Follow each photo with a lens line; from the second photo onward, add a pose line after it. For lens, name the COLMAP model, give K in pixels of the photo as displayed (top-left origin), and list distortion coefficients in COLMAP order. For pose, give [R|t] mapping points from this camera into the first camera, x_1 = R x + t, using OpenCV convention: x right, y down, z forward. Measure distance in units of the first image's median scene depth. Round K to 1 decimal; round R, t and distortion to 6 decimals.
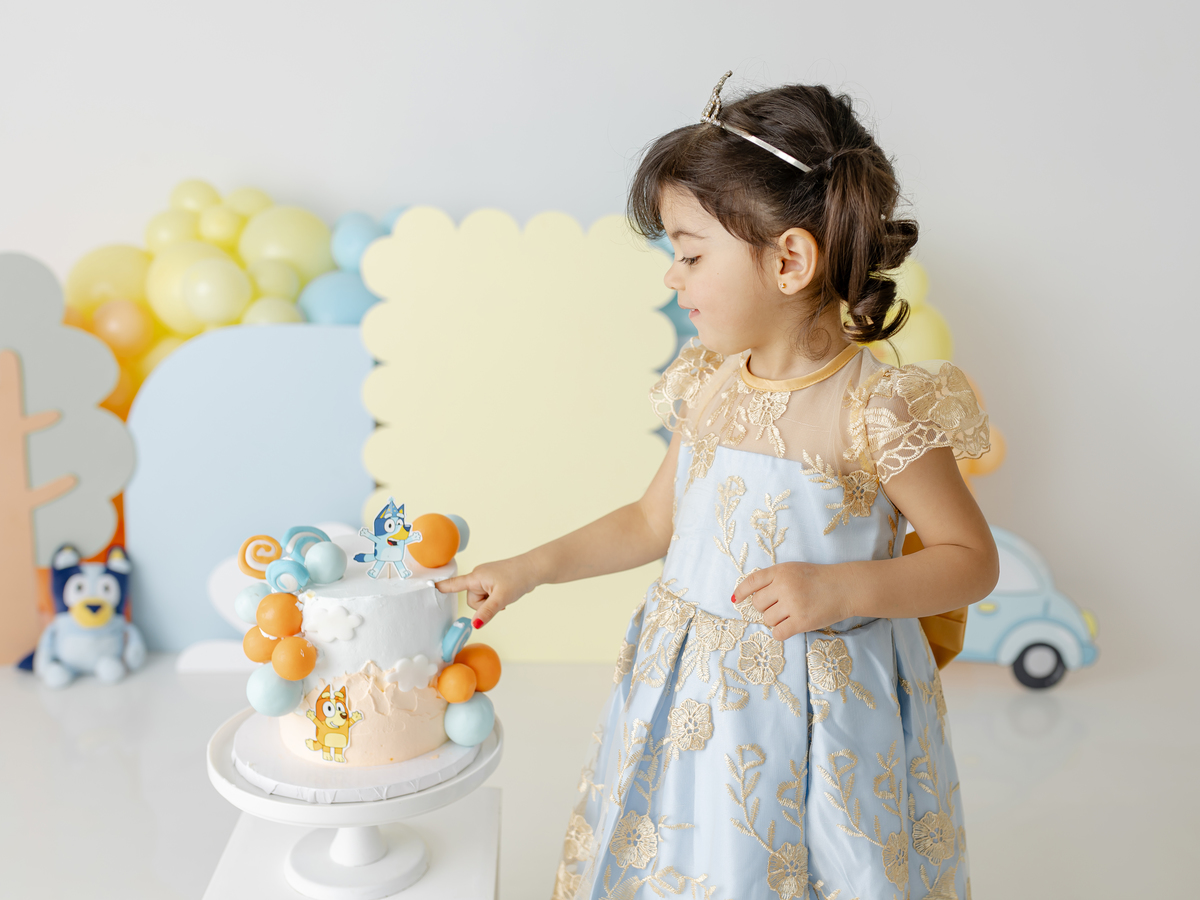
lens RADIAL K [[1276.7, 0, 685.8], [0, 1276.7, 449.5], [0, 0, 1]] dist [0.000813, 0.013457]
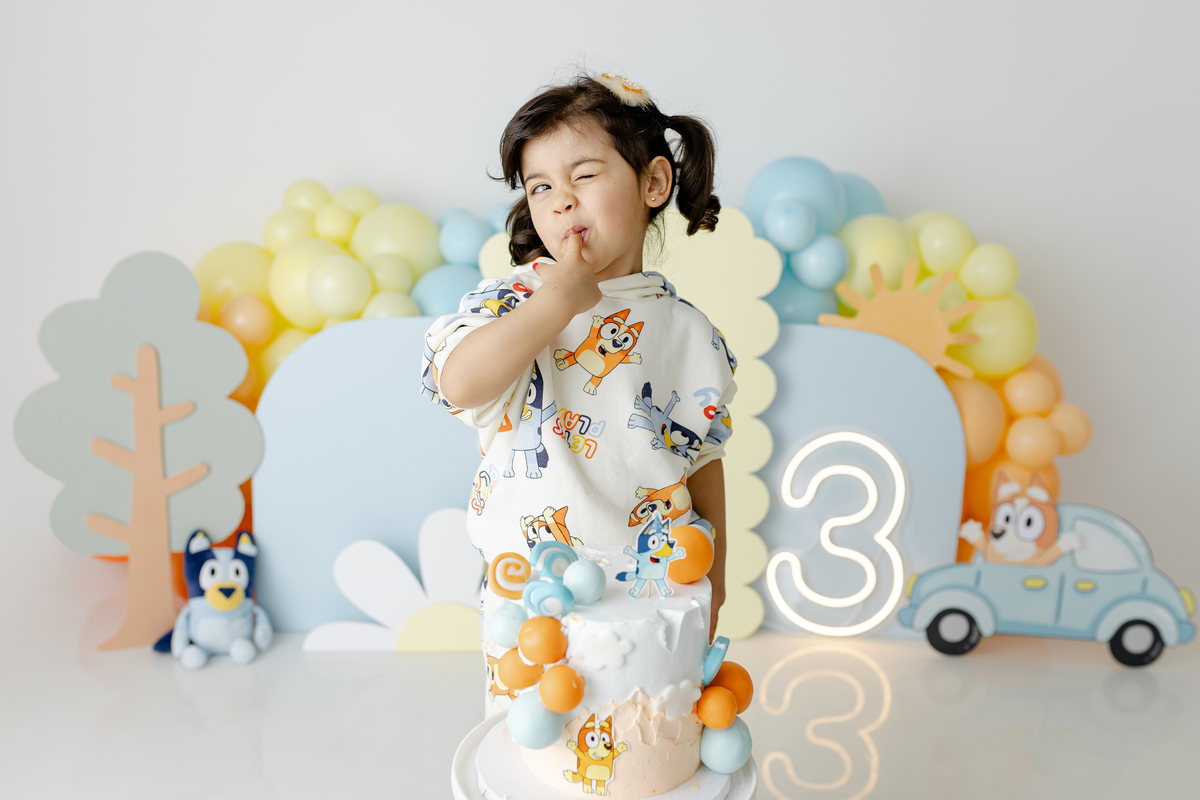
lens RADIAL K [[1129.3, 0, 602.2], [0, 1129.3, 400.8], [0, 0, 1]] dist [-0.001545, 0.006325]
pose [[0.999362, -0.009153, -0.034521, -0.239660], [0.008743, 0.999890, -0.012003, -0.034156], [0.034627, 0.011693, 0.999332, 0.170653]]
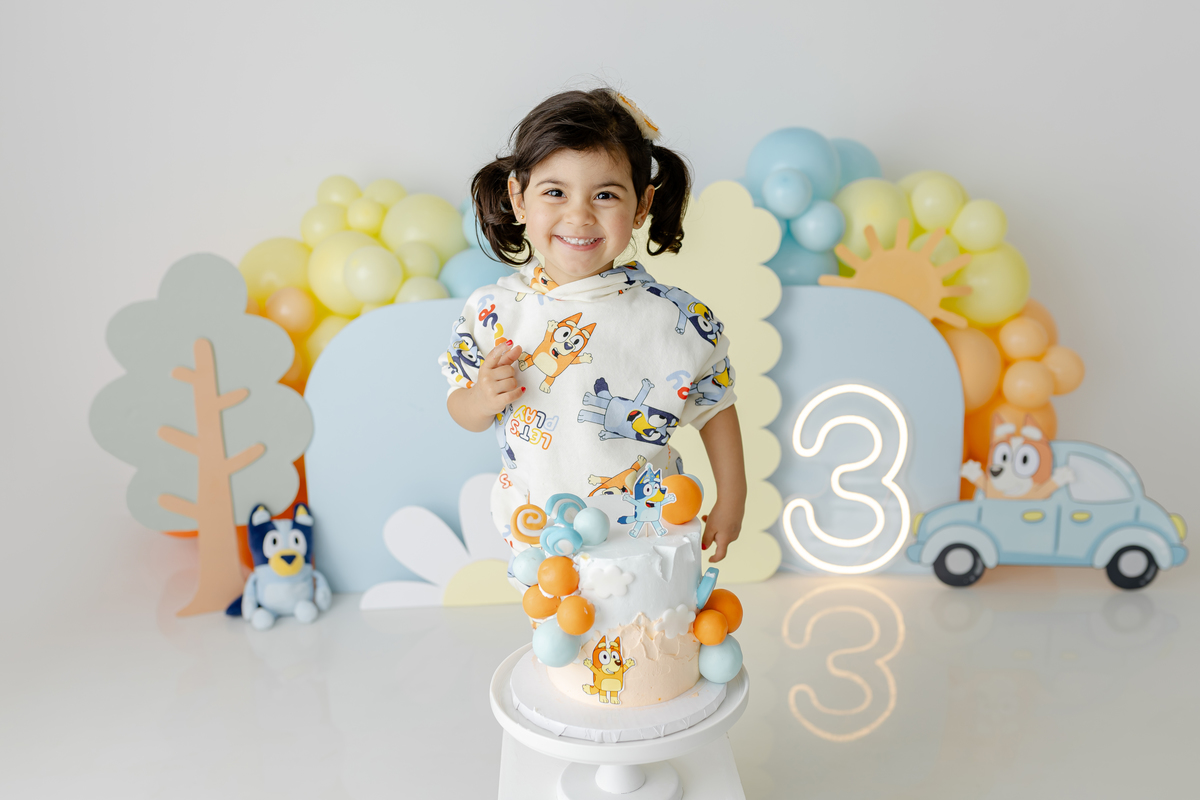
lens RADIAL K [[1129.3, 0, 602.2], [0, 1129.3, 400.8], [0, 0, 1]] dist [-0.001545, 0.006325]
pose [[0.995653, -0.059394, -0.071747, -0.196365], [0.060974, 0.997938, 0.020043, -0.039138], [0.070409, -0.024331, 0.997221, 0.024810]]
